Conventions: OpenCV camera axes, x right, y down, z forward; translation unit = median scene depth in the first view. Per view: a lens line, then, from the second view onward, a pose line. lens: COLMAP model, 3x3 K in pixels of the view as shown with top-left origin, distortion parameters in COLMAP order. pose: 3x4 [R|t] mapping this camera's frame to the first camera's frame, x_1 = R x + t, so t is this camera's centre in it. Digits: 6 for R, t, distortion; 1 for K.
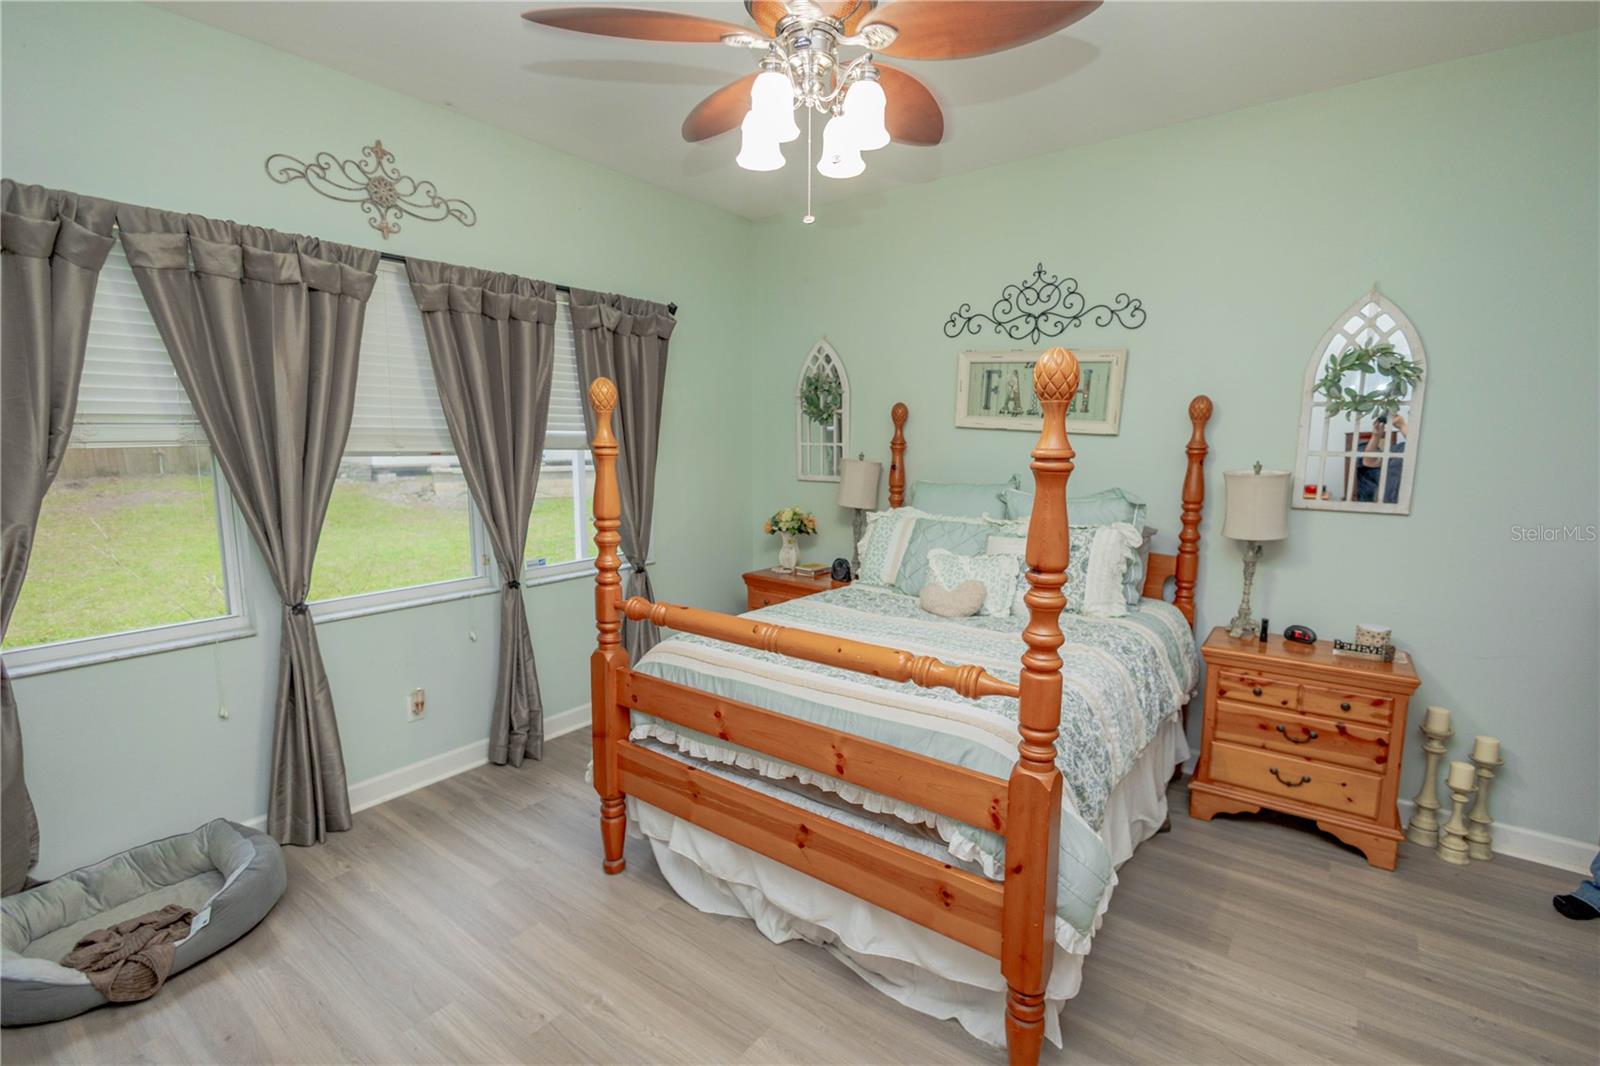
lens RADIAL K [[737.2, 0, 799.8], [0, 737.2, 534.3], [0, 0, 1]] dist [0.013725, -0.004835]
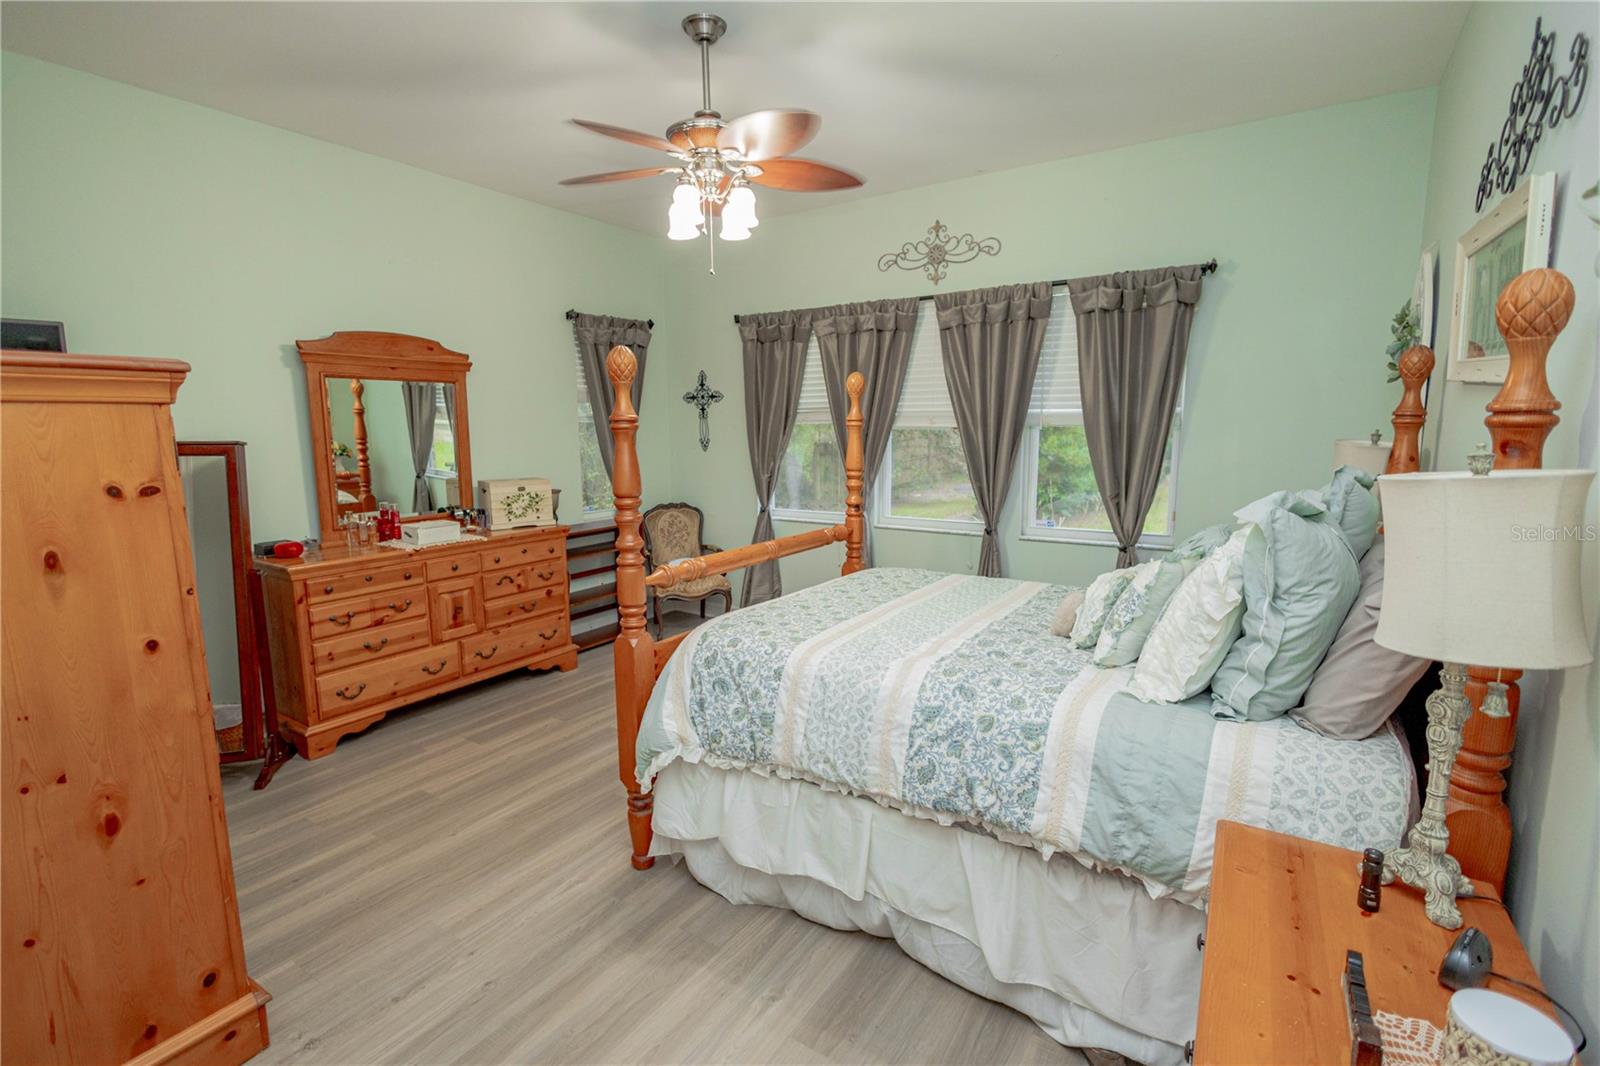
lens RADIAL K [[735.0, 0, 799.4], [0, 735.0, 534.9], [0, 0, 1]] dist [0.014151, -0.005252]
pose [[0.070818, 0.144439, -0.986976, 1.140960], [-0.125073, 0.982937, 0.134873, -0.075645], [0.989617, 0.113892, 0.087675, 0.758499]]
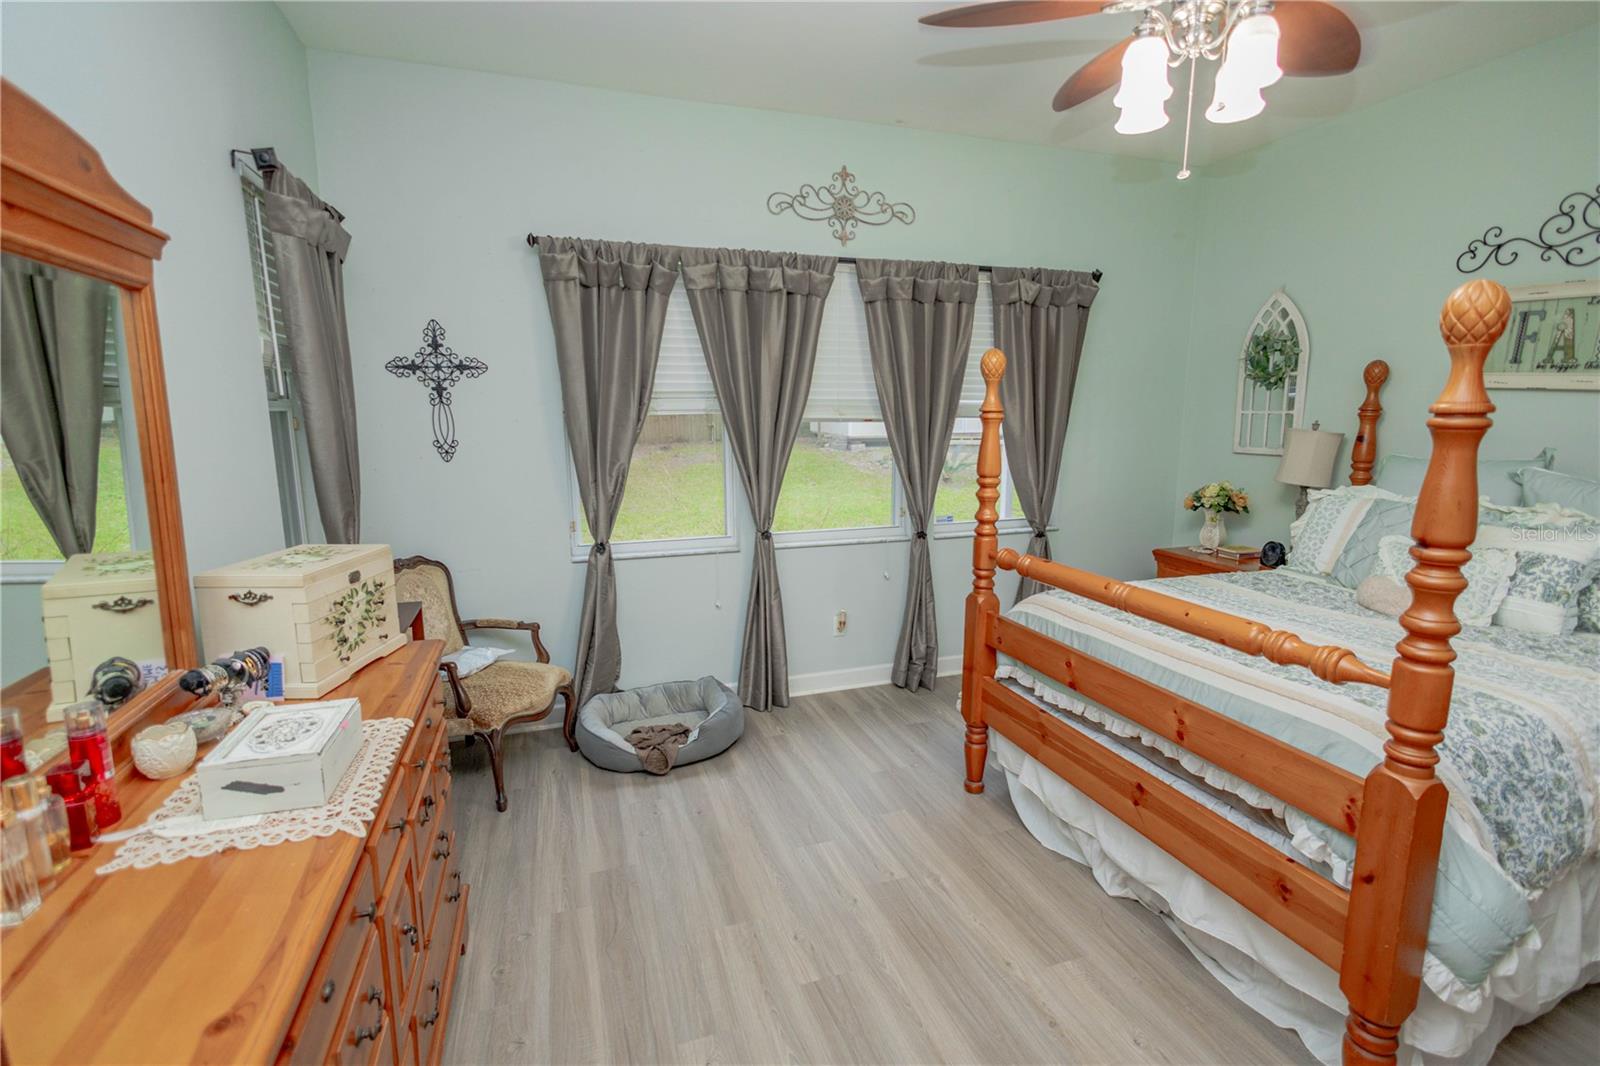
lens RADIAL K [[737.2, 0, 799.8], [0, 737.2, 534.3], [0, 0, 1]] dist [0.013725, -0.004835]
pose [[0.827331, 0.086029, -0.555088, 0.125658], [-0.068479, 0.996279, 0.052341, 0.026530], [0.557525, -0.005292, 0.830143, -0.080910]]
